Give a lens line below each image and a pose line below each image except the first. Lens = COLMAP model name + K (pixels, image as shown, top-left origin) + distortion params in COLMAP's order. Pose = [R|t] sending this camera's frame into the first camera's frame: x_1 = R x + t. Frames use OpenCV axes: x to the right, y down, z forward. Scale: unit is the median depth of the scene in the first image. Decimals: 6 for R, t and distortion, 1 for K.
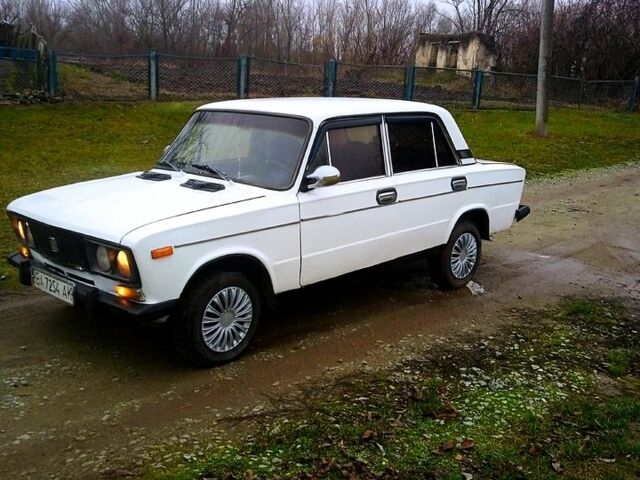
lens RADIAL K [[684.2, 0, 306.4], [0, 684.2, 240.1], [0, 0, 1]] dist [0.093793, -0.153053]
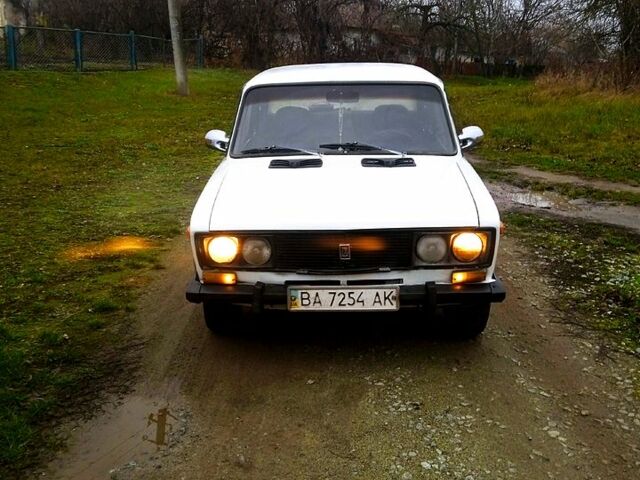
lens RADIAL K [[684.2, 0, 306.4], [0, 684.2, 240.1], [0, 0, 1]] dist [0.093793, -0.153053]
pose [[0.740603, -0.219489, 0.635084, -0.803744], [0.183572, 0.975282, 0.122990, -0.103840], [-0.646381, 0.025497, 0.762589, 0.322869]]
